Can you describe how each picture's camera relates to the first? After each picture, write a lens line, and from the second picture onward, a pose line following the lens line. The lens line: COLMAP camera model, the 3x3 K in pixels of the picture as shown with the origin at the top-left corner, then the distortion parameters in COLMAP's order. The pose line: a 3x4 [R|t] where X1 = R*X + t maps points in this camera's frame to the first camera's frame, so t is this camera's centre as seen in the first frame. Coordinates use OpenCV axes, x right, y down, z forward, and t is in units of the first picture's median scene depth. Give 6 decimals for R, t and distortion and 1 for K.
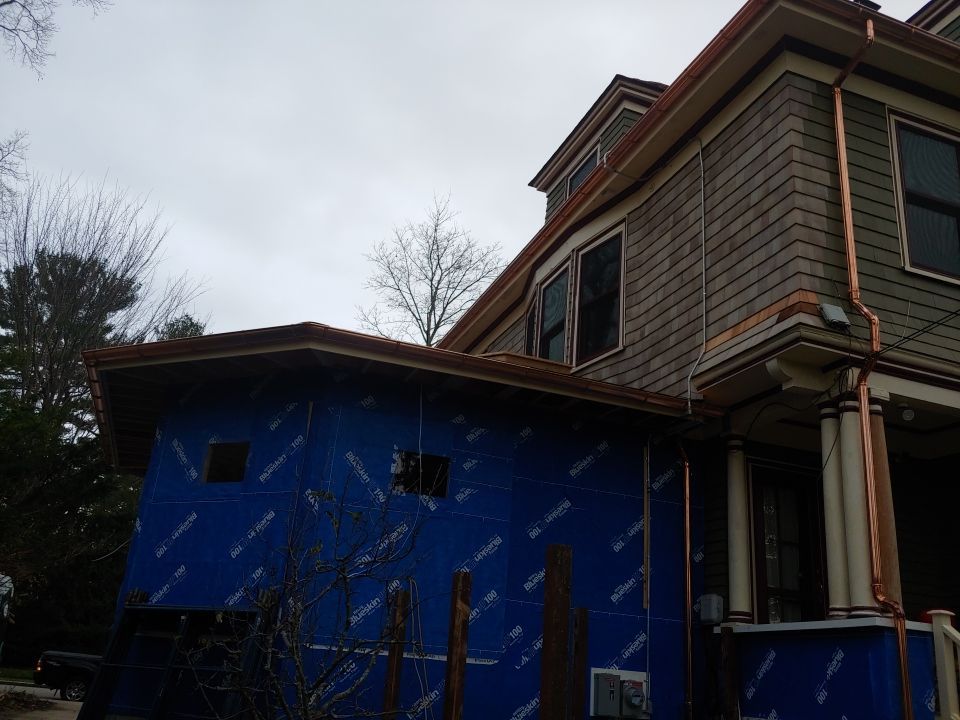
lens RADIAL K [[840.5, 0, 480.0], [0, 840.5, 360.0], [0, 0, 1]] dist [0.061354, -0.147249]
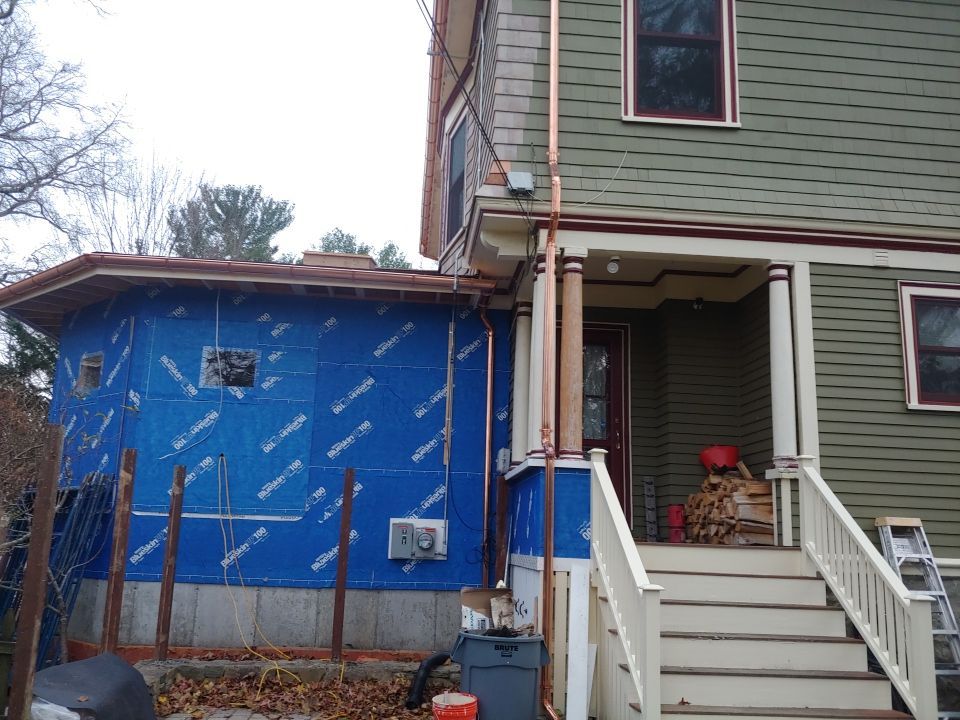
lens RADIAL K [[841.0, 0, 480.0], [0, 841.0, 360.0], [0, 0, 1]] dist [0.190222, -0.454257]
pose [[0.963010, -0.098827, -0.250689, 0.551494], [0.132793, 0.983560, 0.122376, 0.025573], [0.234473, -0.151139, 0.960302, -0.049344]]
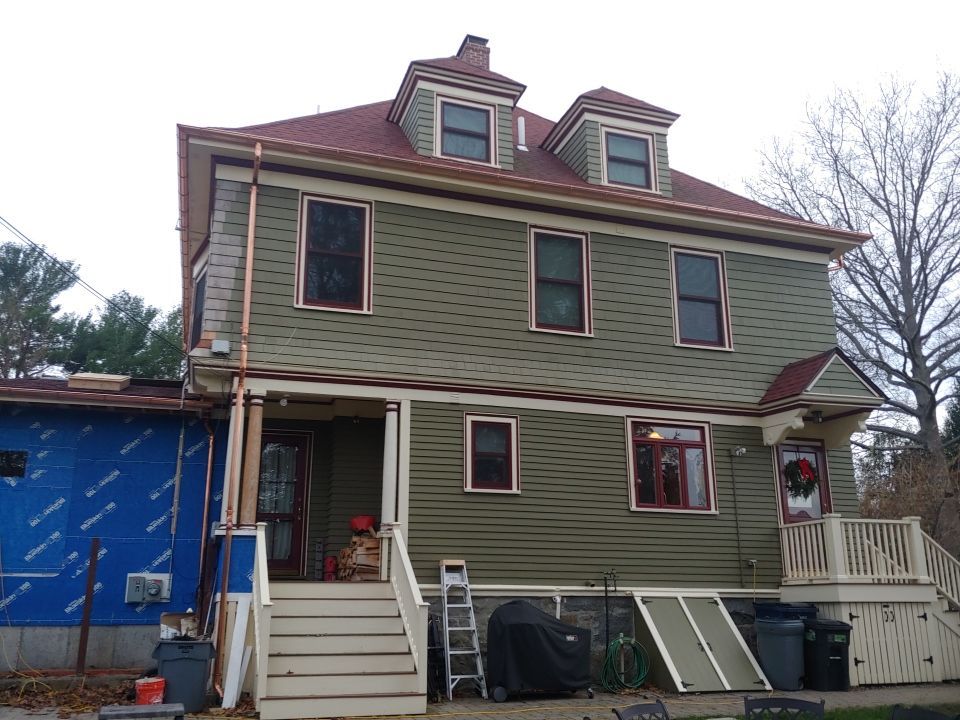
lens RADIAL K [[852.8, 0, 480.0], [0, 852.8, 360.0], [0, 0, 1]] dist [0.069432, -0.132453]
pose [[0.995635, -0.089751, -0.025602, 0.853870], [0.091580, 0.992369, 0.082565, -0.105546], [0.017997, -0.084549, 0.996257, -0.556449]]
